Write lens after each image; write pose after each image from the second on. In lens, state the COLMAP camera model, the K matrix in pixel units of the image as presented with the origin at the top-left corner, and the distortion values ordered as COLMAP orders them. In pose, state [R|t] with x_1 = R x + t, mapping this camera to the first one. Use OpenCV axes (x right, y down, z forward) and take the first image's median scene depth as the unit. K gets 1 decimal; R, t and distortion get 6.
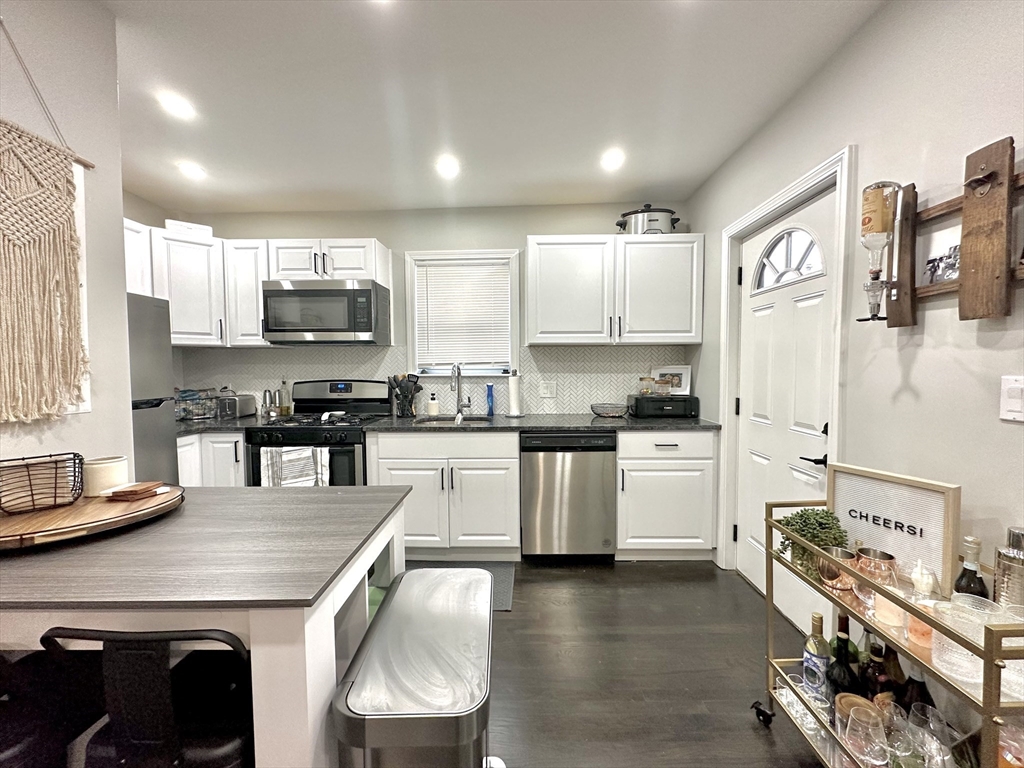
lens RADIAL K [[407.9, 0, 513.7], [0, 407.9, 383.0], [0, 0, 1]] dist [-0.004081, 0.001073]
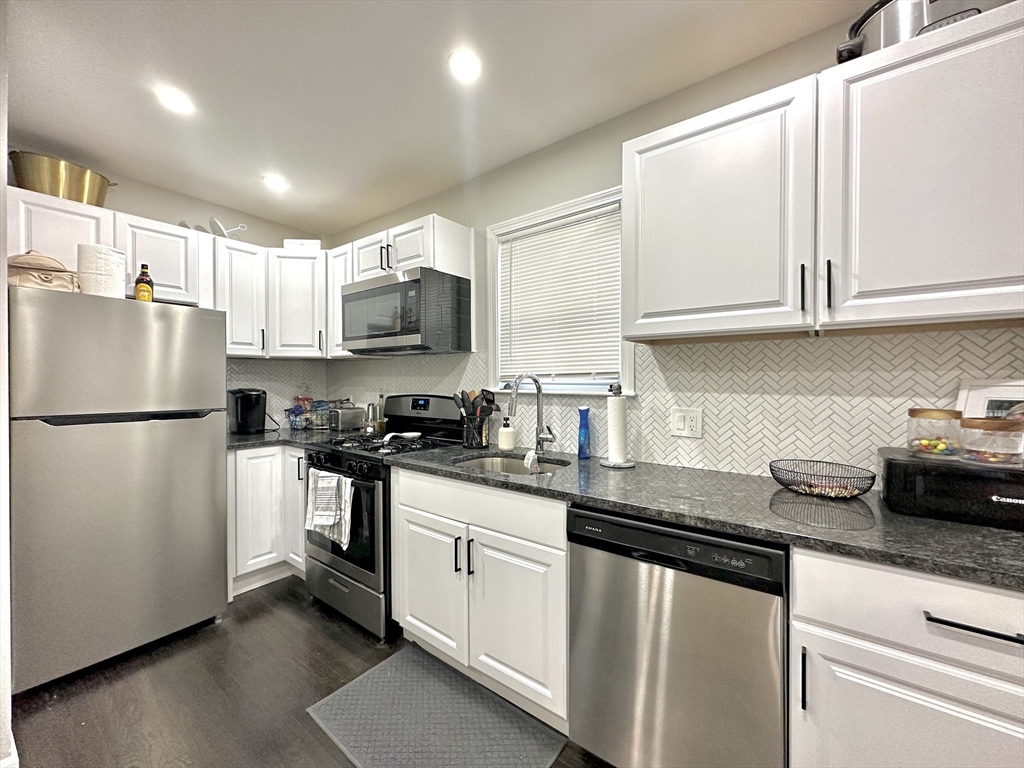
lens RADIAL K [[407.9, 0, 512.7], [0, 407.9, 382.8], [0, 0, 1]] dist [-0.004081, 0.001073]
pose [[0.809956, 0.008819, -0.586425, 0.239509], [-0.030246, 0.999185, -0.026748, -0.016826], [0.585711, 0.039402, 0.809562, 0.472934]]
